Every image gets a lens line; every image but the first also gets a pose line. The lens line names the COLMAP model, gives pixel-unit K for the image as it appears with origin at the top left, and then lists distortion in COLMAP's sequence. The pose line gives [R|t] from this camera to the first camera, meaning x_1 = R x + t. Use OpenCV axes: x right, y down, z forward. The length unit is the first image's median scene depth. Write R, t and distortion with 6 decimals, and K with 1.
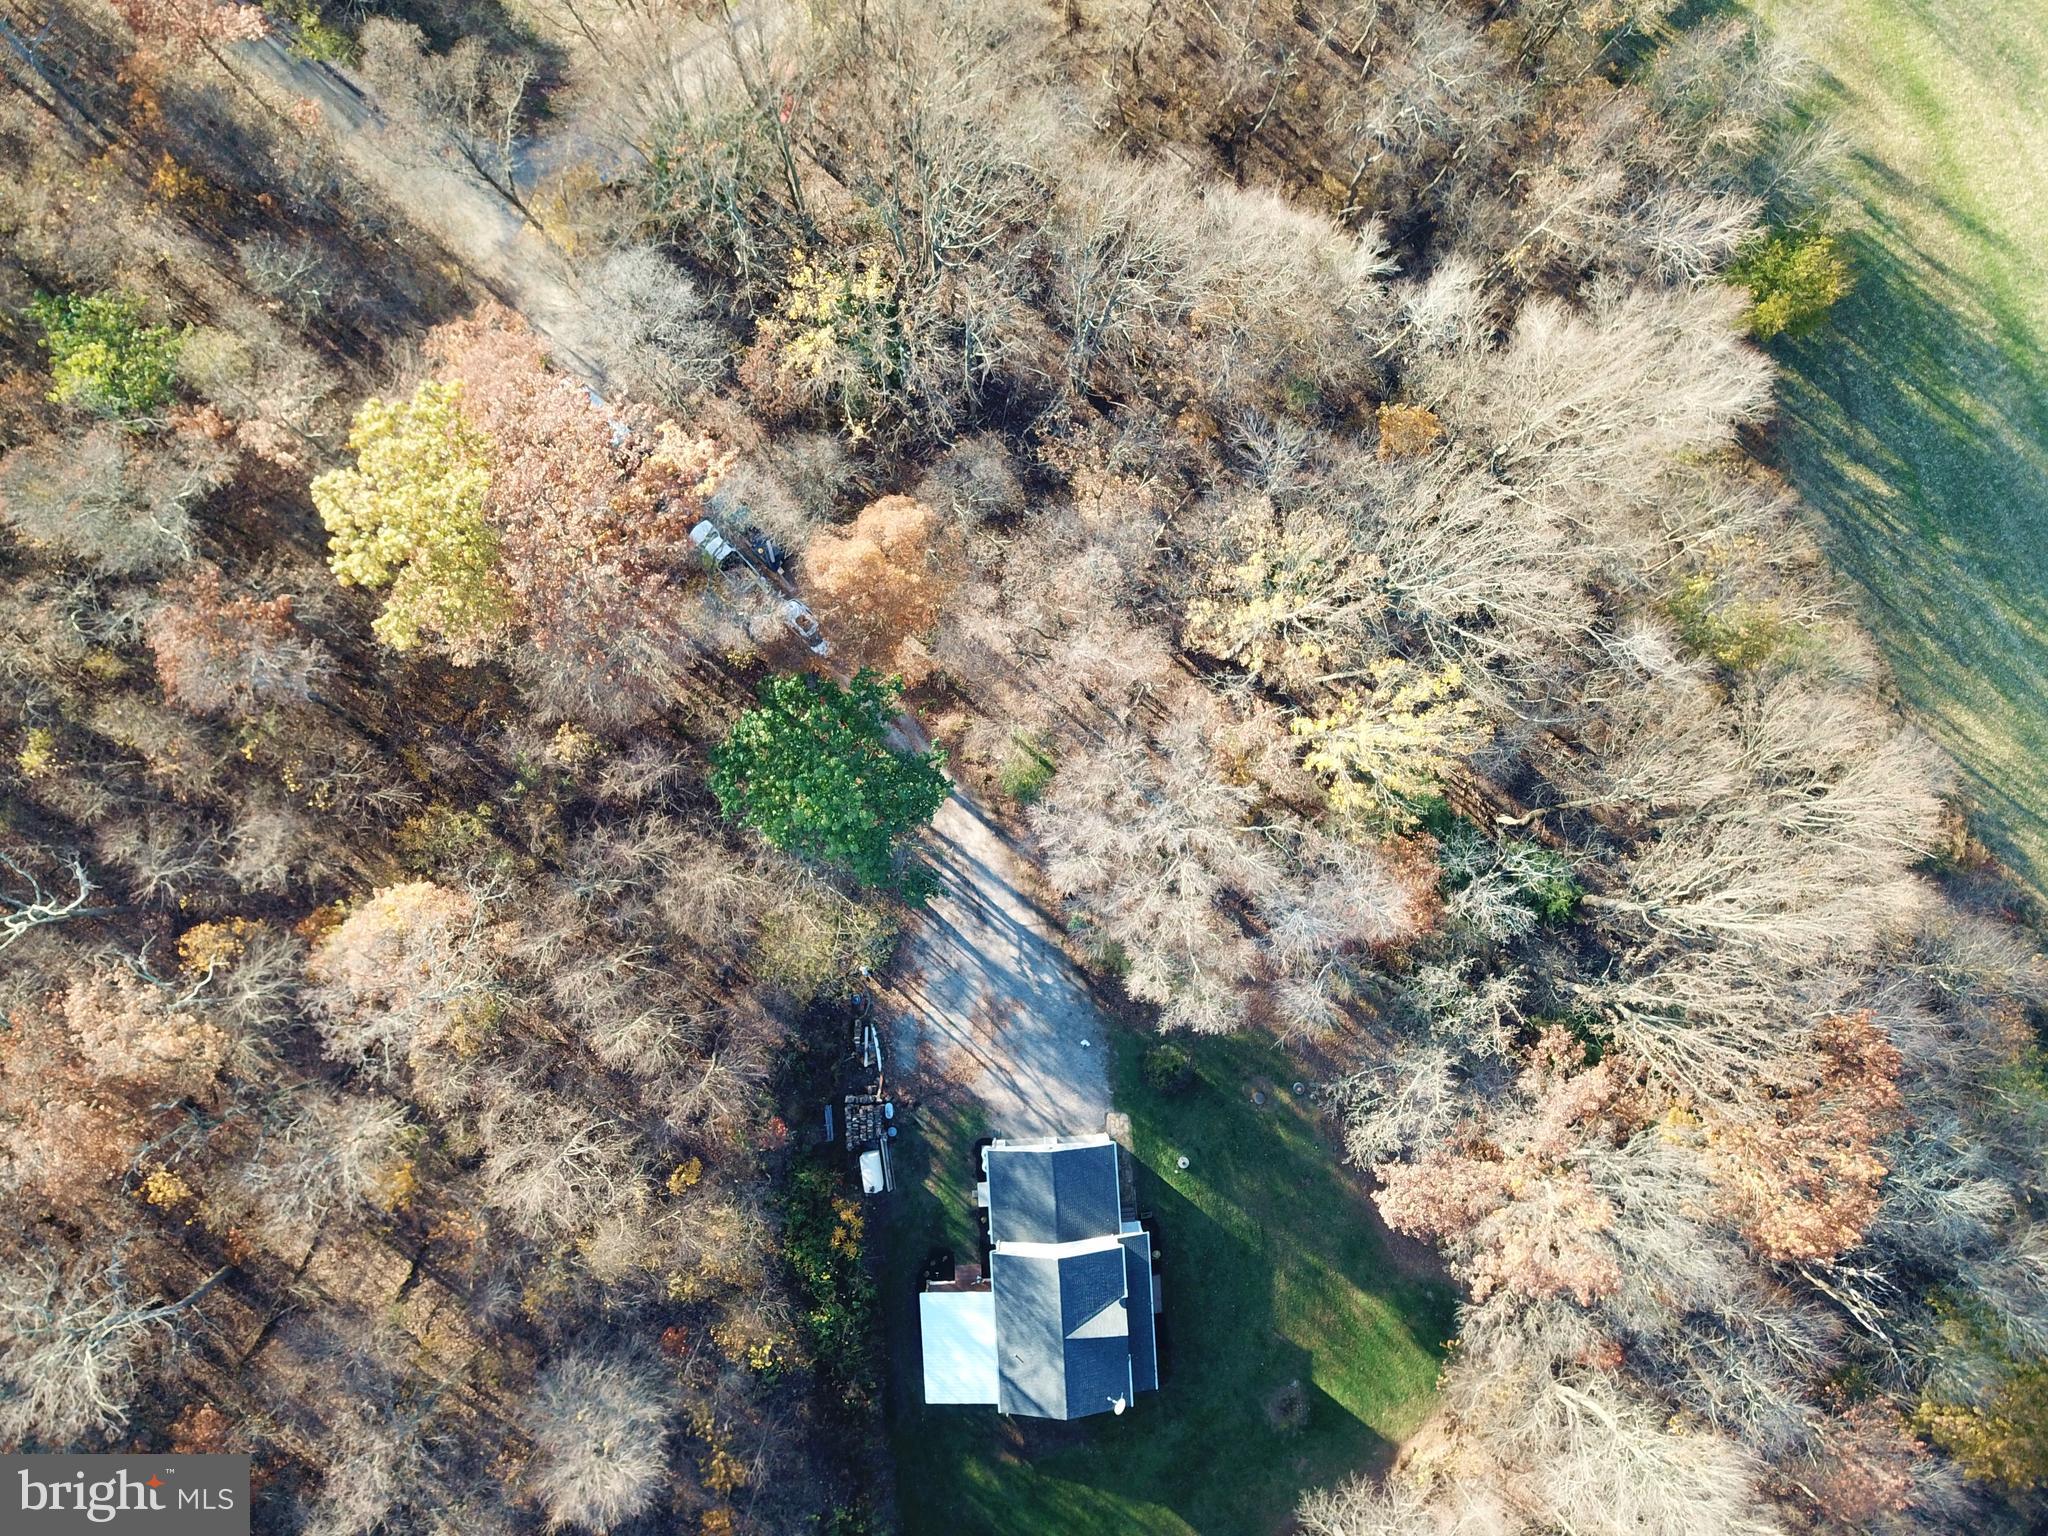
lens RADIAL K [[1541.2, 0, 978.6], [0, 1541.2, 753.5], [0, 0, 1]] dist [0.020084, -0.022395]
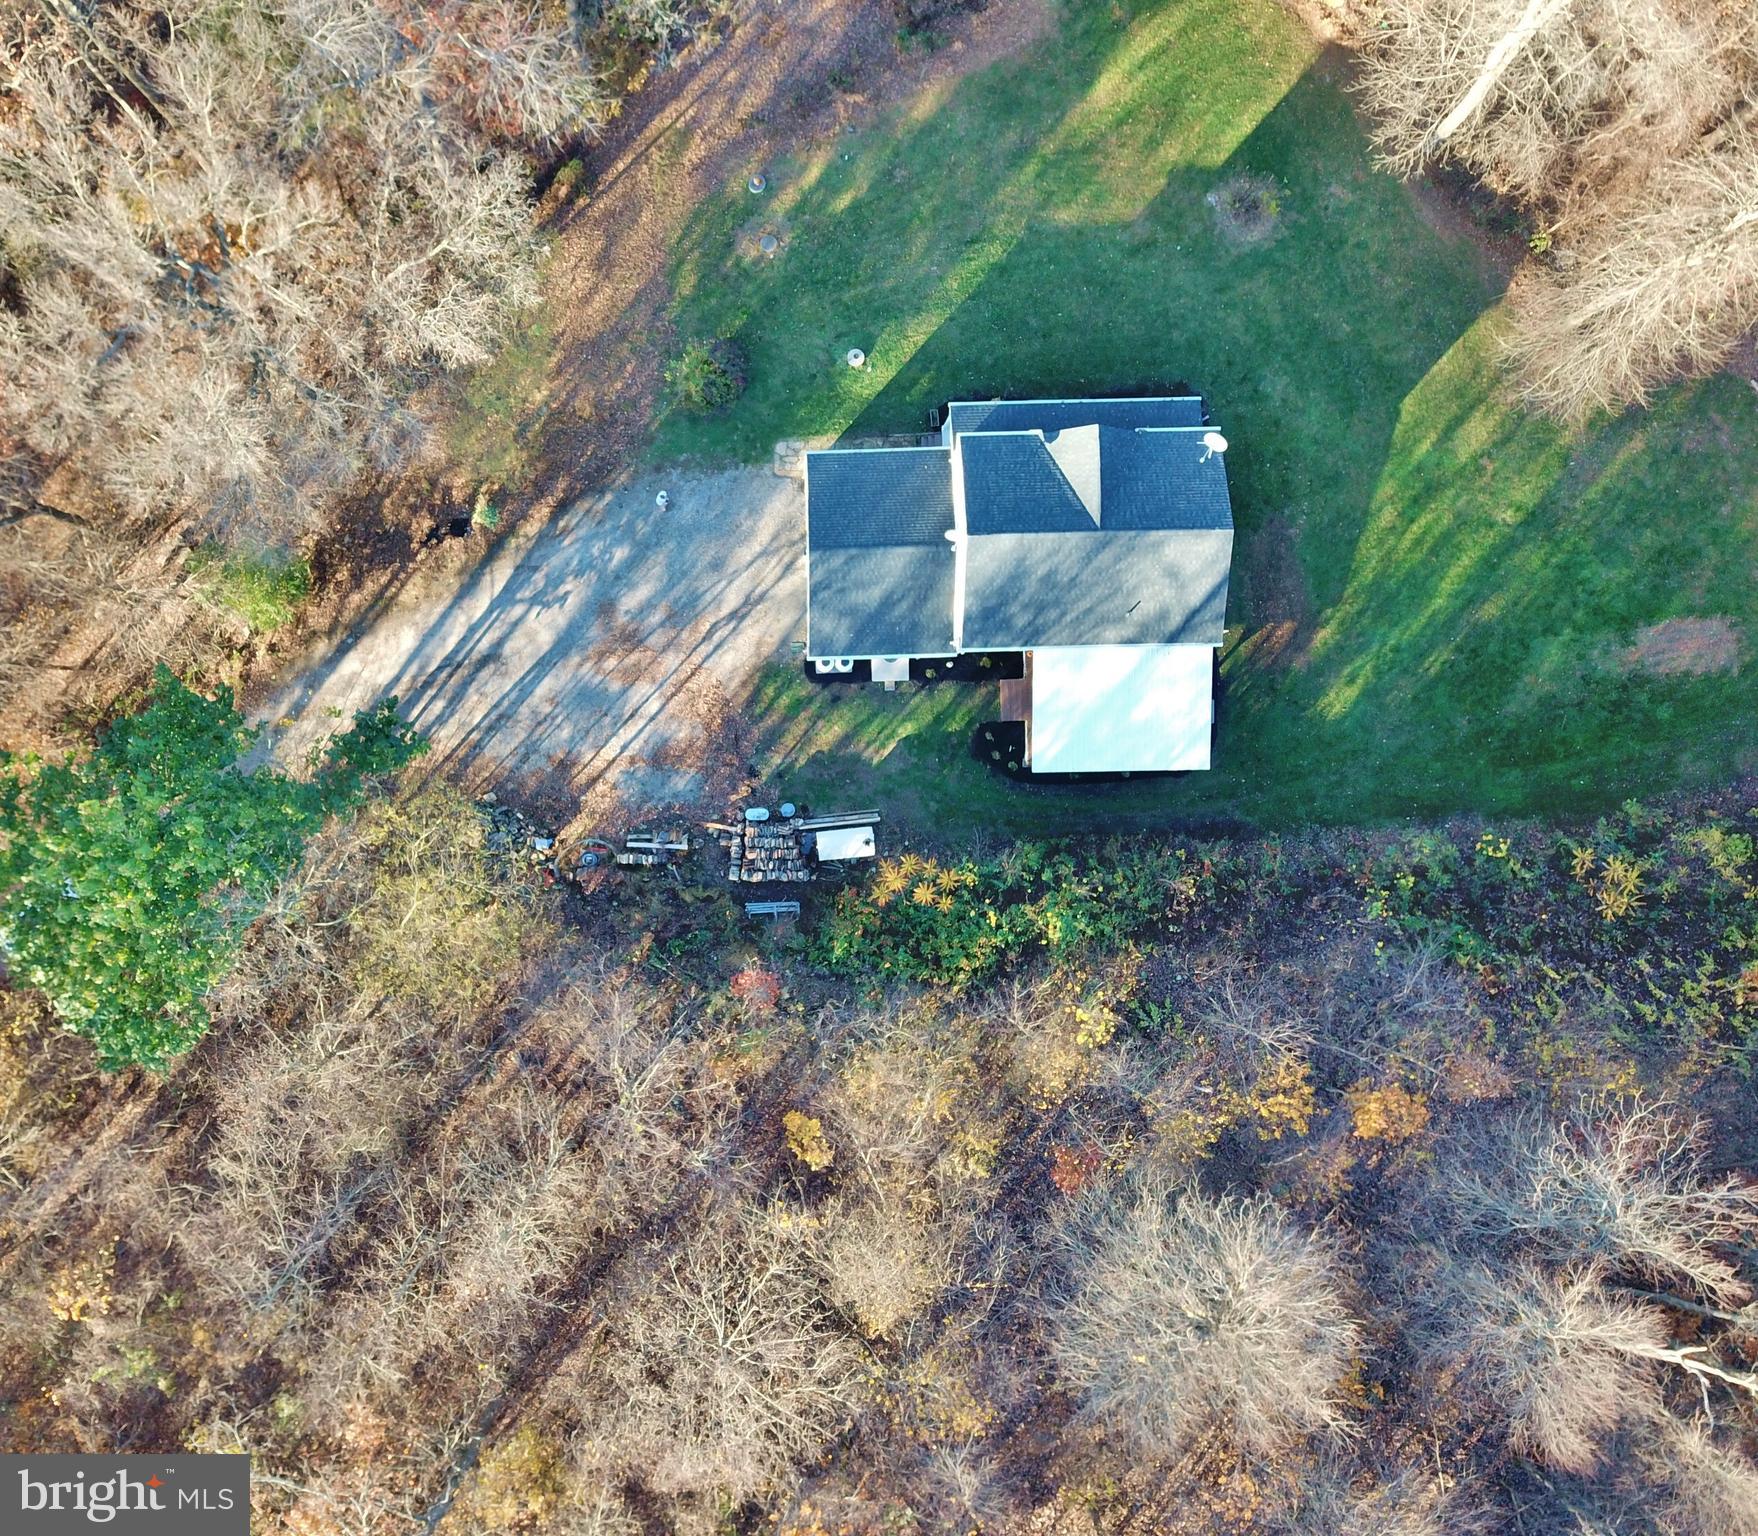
lens RADIAL K [[1515.5, 0, 719.8], [0, 1515.5, 817.7], [0, 0, 1]] dist [0.048938, -0.071780]
pose [[0.041925, -0.999110, -0.004579, -0.059038], [0.999103, 0.041951, -0.005694, 0.225608], [0.005881, -0.004336, 0.999973, 0.379548]]
